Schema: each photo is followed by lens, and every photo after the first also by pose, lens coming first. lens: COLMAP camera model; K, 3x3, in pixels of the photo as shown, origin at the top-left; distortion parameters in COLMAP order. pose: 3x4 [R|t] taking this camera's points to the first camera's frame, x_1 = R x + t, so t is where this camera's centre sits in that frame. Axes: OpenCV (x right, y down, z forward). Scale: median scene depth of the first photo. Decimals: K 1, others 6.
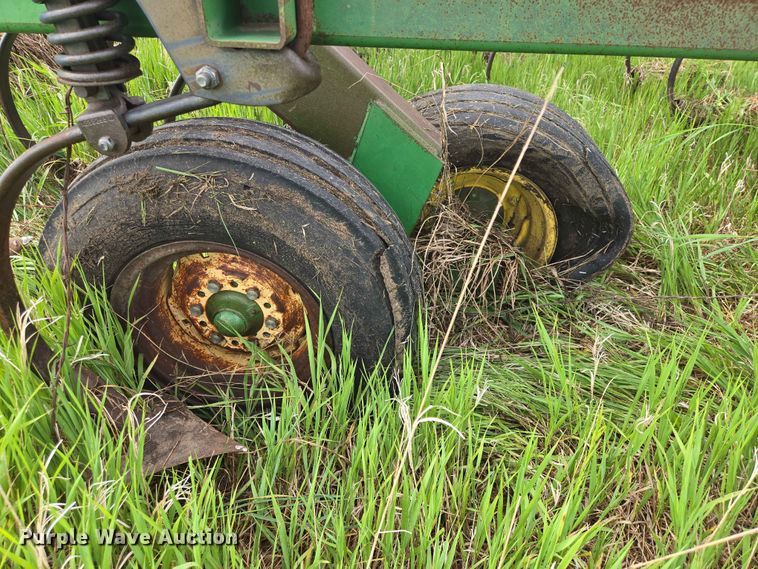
lens RADIAL K [[524.2, 0, 379.0], [0, 524.2, 284.5], [0, 0, 1]] dist [0.051730, -0.043636]
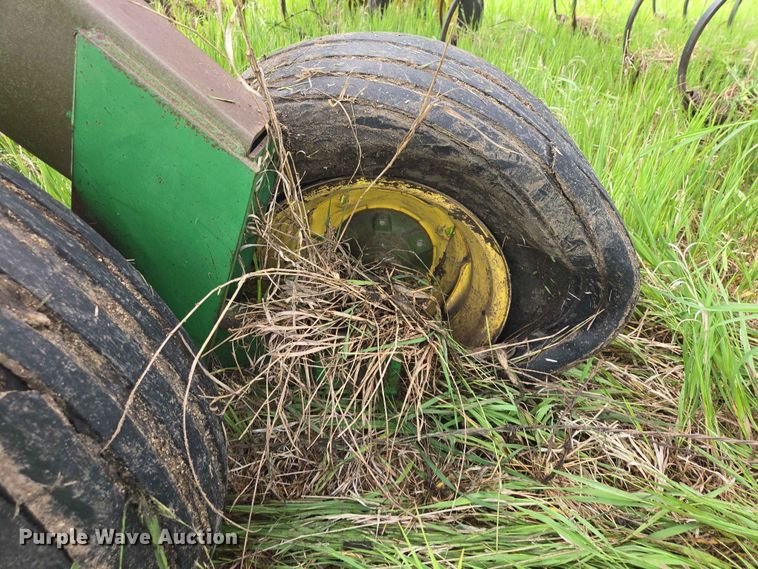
lens RADIAL K [[524.2, 0, 379.0], [0, 524.2, 284.5], [0, 0, 1]] dist [0.051730, -0.043636]
pose [[0.999816, 0.015278, 0.011601, 0.188828], [-0.015227, 0.999874, -0.004518, -0.103146], [-0.011669, 0.004340, 0.999922, 0.420781]]
